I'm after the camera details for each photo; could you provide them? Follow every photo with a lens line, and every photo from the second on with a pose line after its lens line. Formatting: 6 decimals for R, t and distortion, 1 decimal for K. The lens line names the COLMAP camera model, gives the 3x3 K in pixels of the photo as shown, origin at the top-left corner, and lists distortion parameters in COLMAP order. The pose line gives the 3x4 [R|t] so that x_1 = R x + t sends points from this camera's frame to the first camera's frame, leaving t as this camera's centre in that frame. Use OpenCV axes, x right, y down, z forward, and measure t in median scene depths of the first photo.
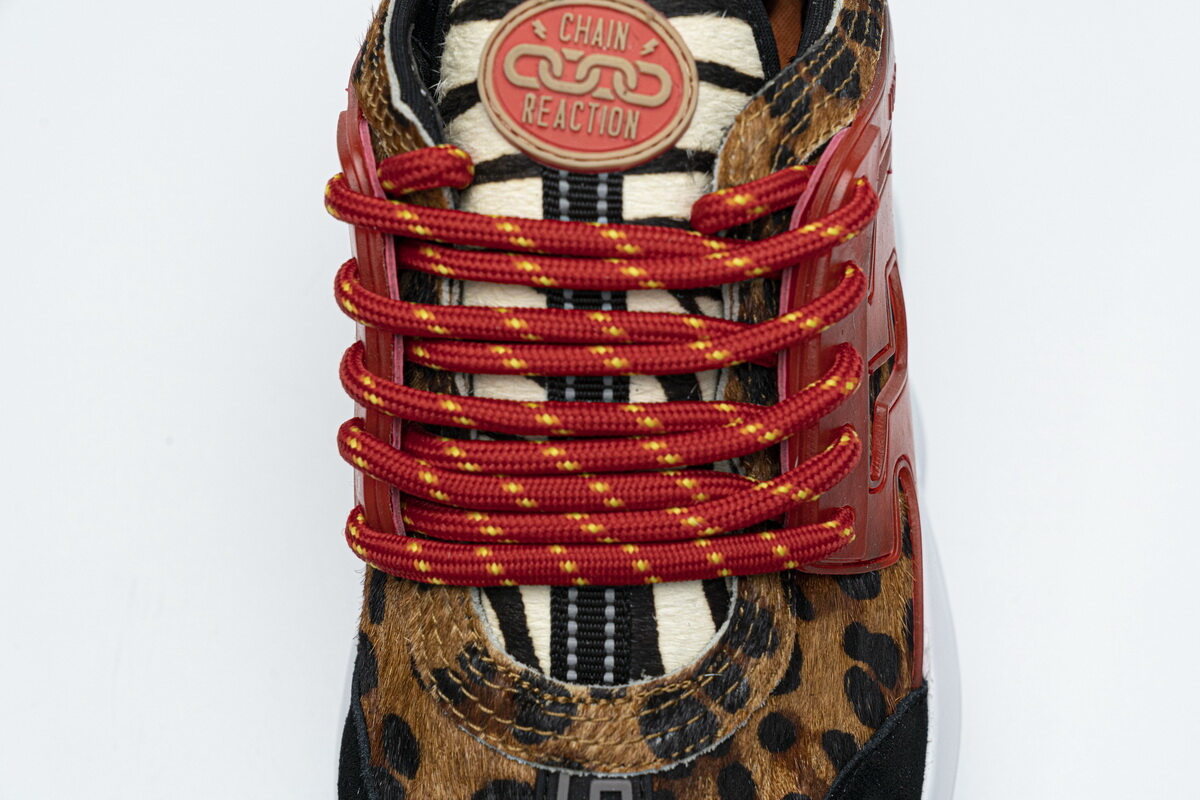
lens RADIAL K [[2360.9, 0, 600.5], [0, 2360.9, 460.4], [0, 0, 1]] dist [0.003931, 0.051809]
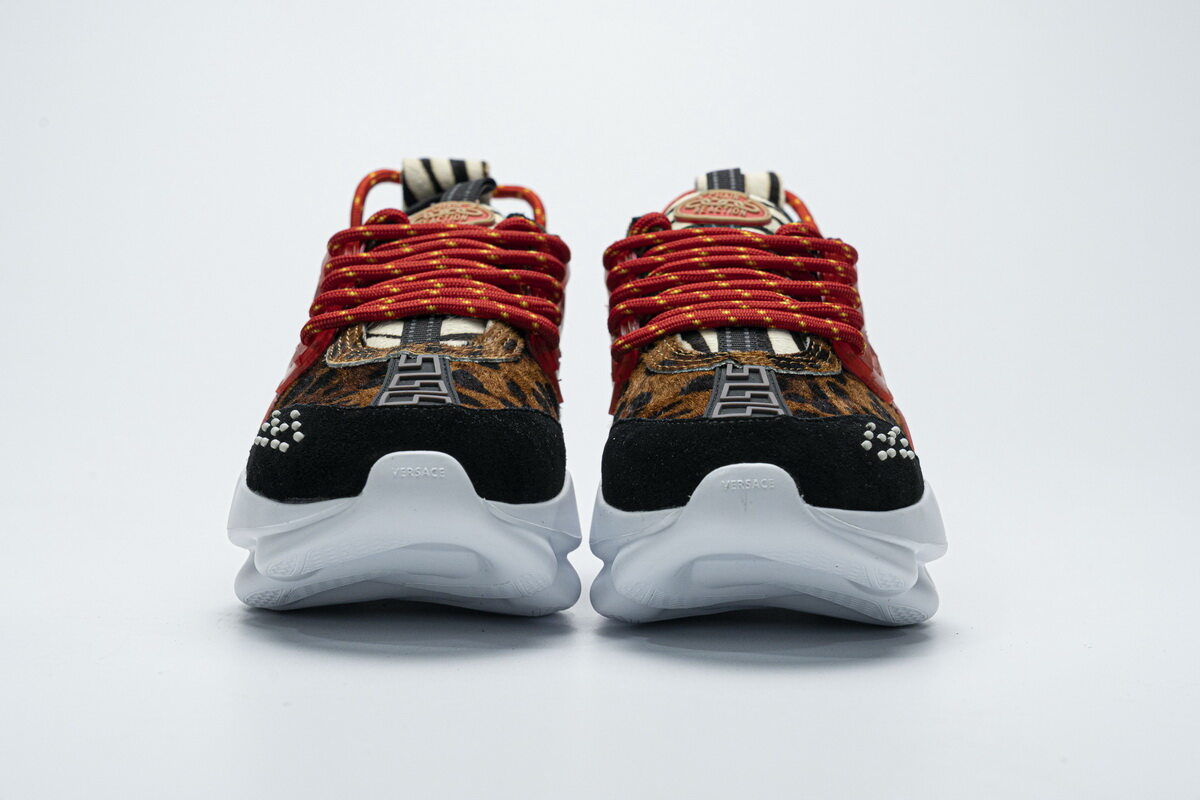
lens RADIAL K [[2308.1, 0, 600.0], [0, 2308.1, 400.0], [0, 0, 1]] dist [0.017978, 0.029750]
pose [[0.999923, -0.000534, 0.012362, -0.144903], [0.011220, 0.460287, -0.887699, 1.824300], [-0.005217, 0.887770, 0.460257, 0.144605]]
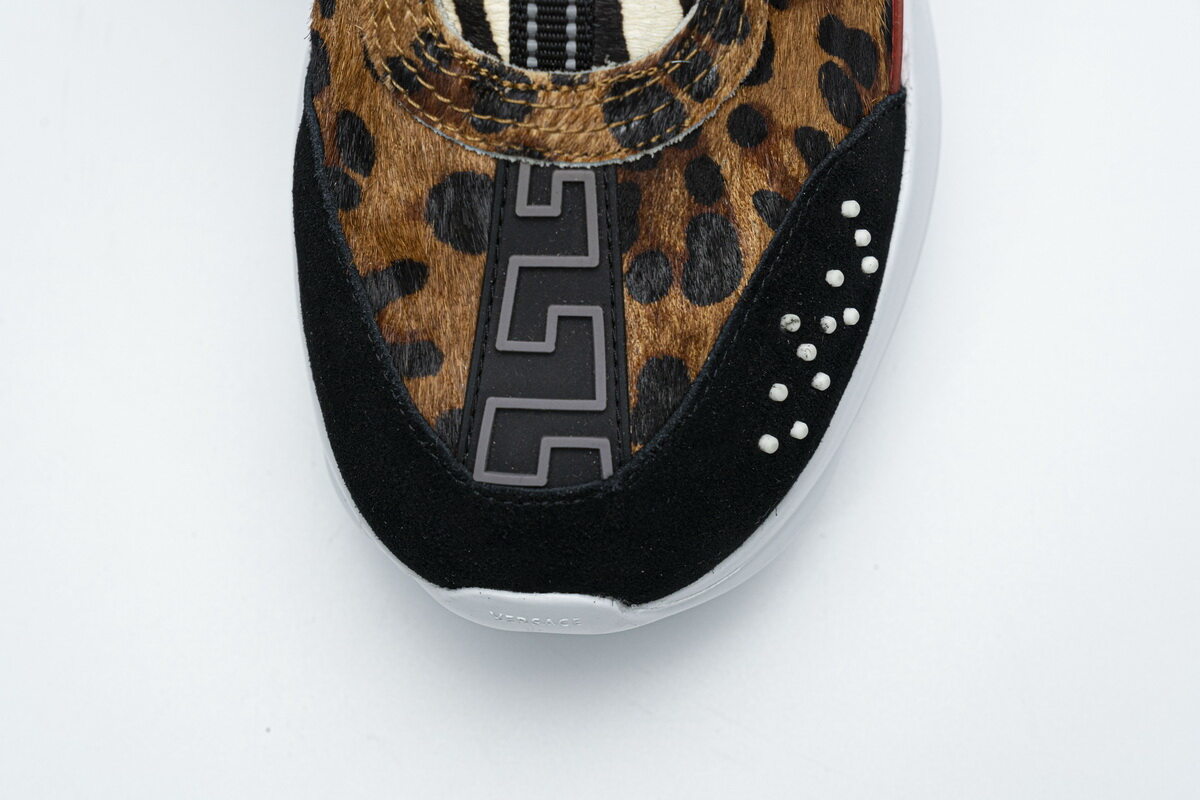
lens RADIAL K [[2360.9, 0, 600.5], [0, 2360.9, 460.4], [0, 0, 1]] dist [0.003931, 0.051809]
pose [[0.999979, -0.005281, 0.003749, 0.011058], [0.004542, 0.984516, 0.175236, 0.082520], [-0.004616, -0.175216, 0.984519, 0.033340]]
